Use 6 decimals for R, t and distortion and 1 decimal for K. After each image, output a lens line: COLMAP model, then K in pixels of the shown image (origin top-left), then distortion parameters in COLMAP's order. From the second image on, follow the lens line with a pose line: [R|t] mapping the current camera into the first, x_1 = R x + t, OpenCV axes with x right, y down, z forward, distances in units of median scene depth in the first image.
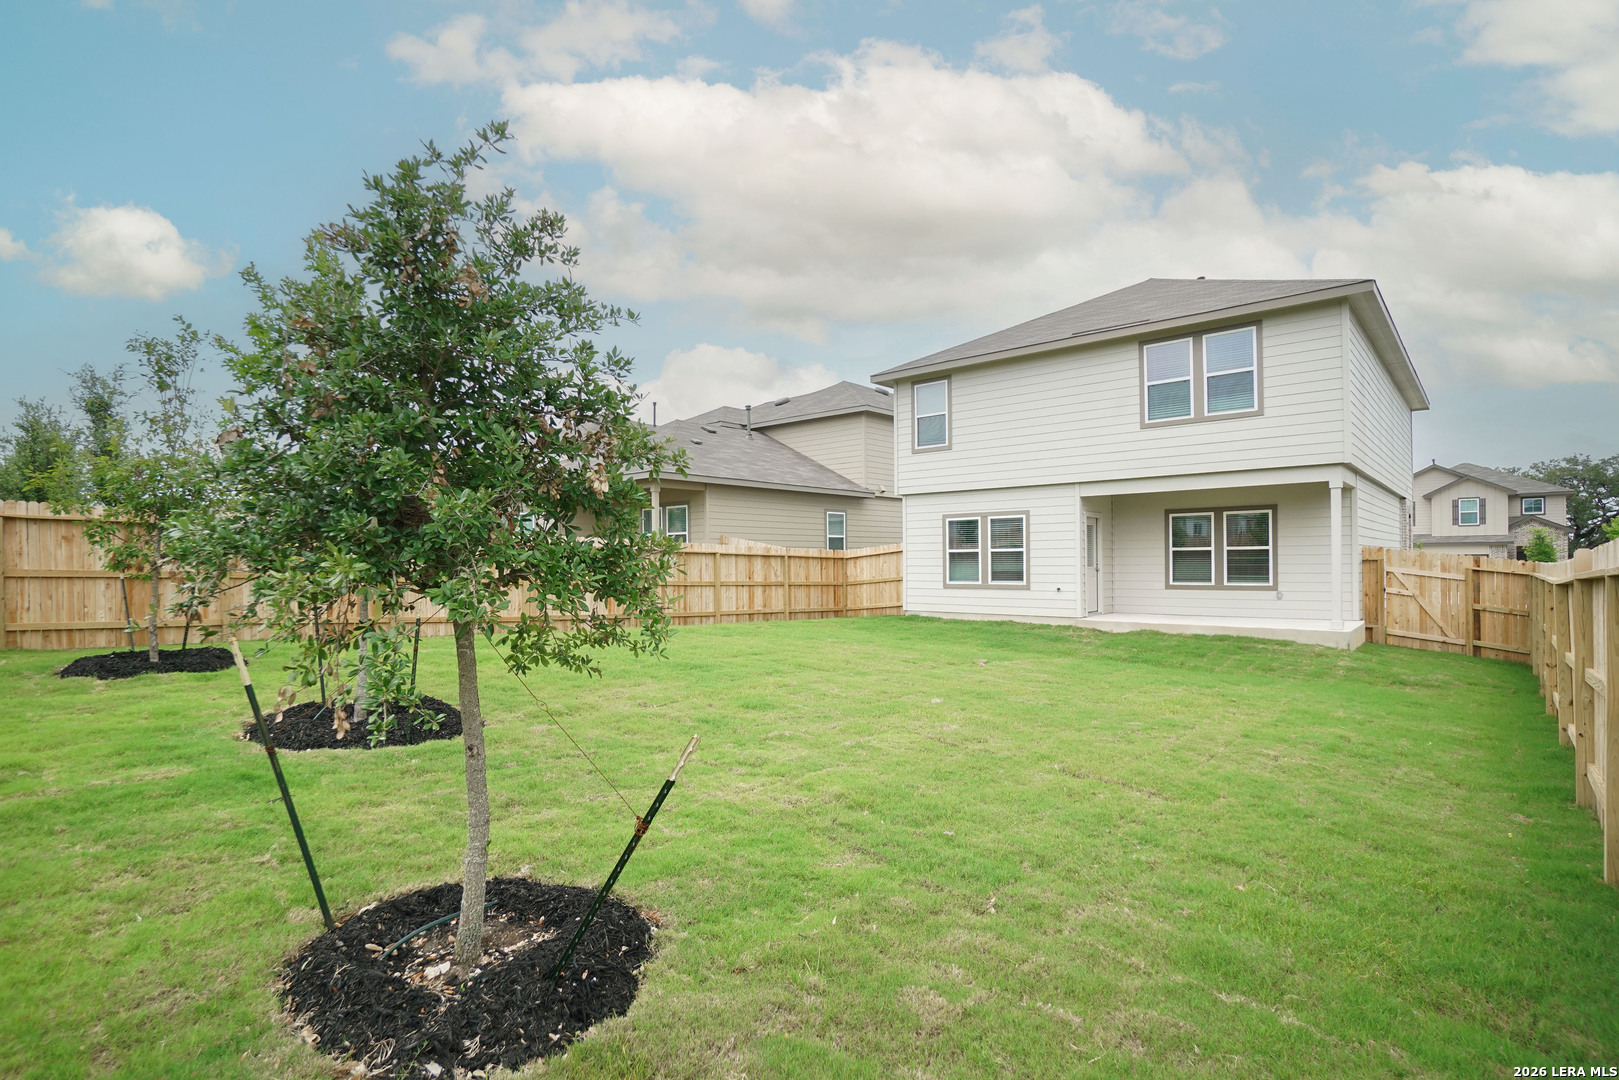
lens RADIAL K [[781.3, 0, 809.7], [0, 781.3, 551.5], [0, 0, 1]] dist [-0.036435, 0.003803]
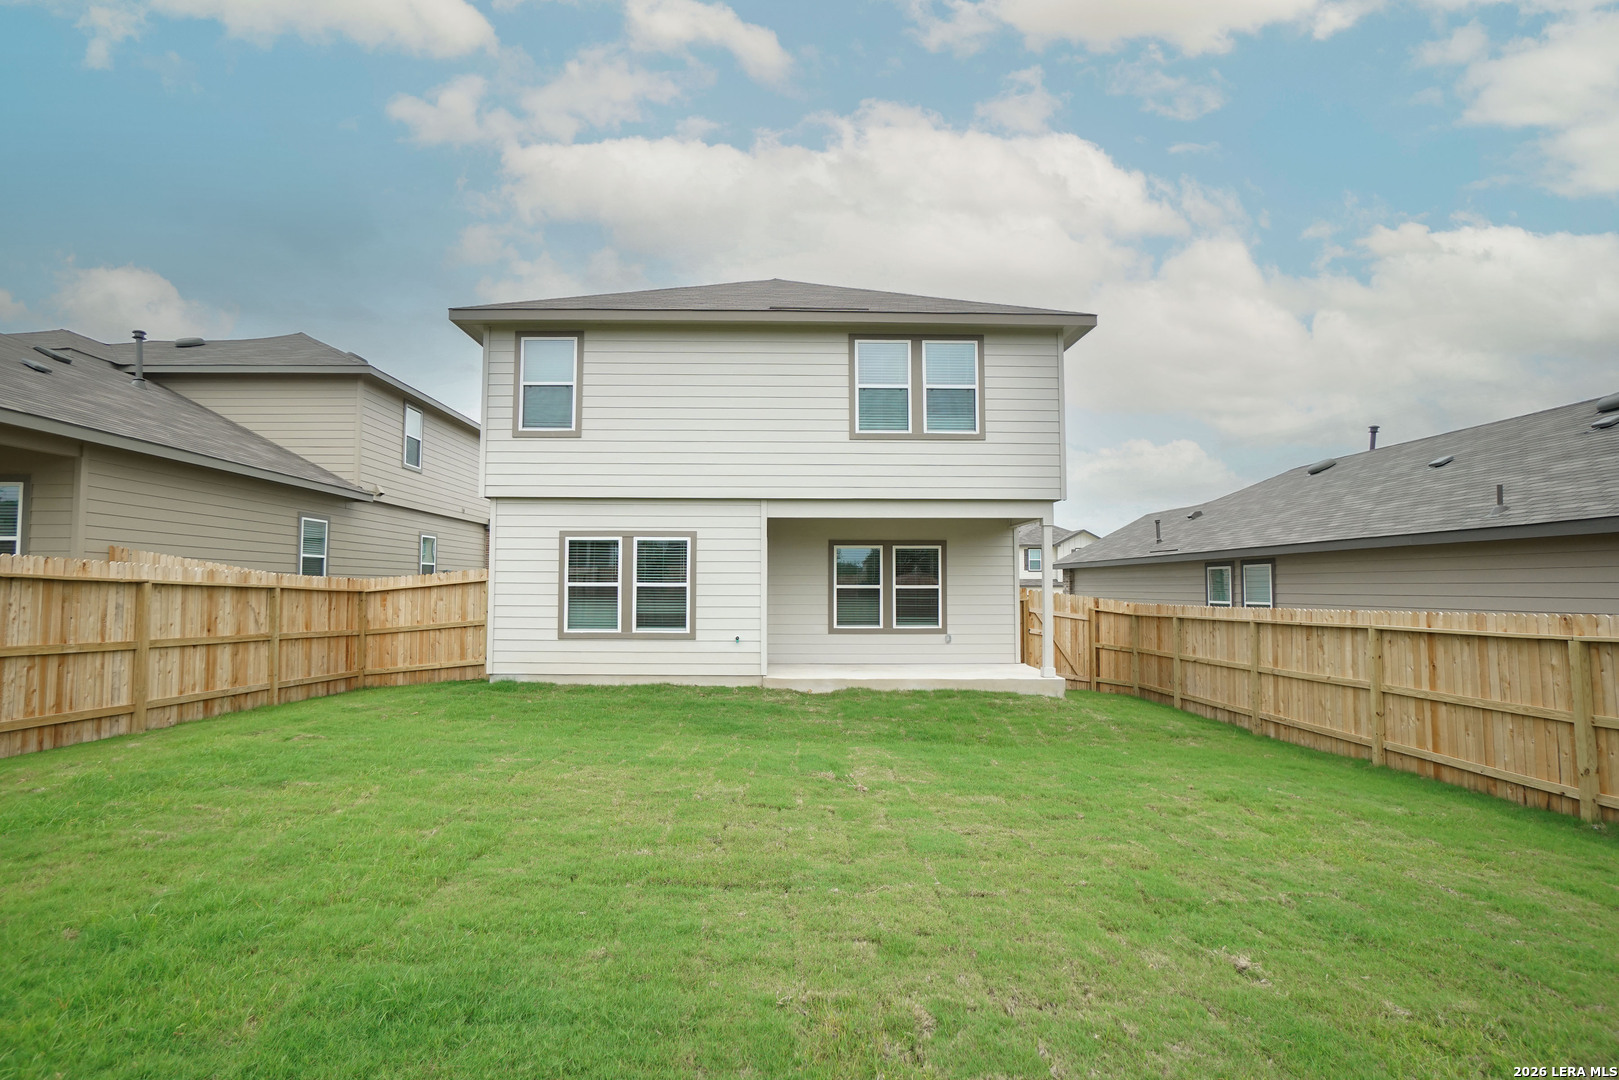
lens RADIAL K [[781.3, 0, 808.0], [0, 781.3, 544.9], [0, 0, 1]] dist [-0.036435, 0.003803]
pose [[0.743931, 0.046962, 0.666605, -0.127157], [-0.017261, 0.998545, -0.051083, -0.004060], [-0.668034, 0.026496, 0.743659, 0.366387]]
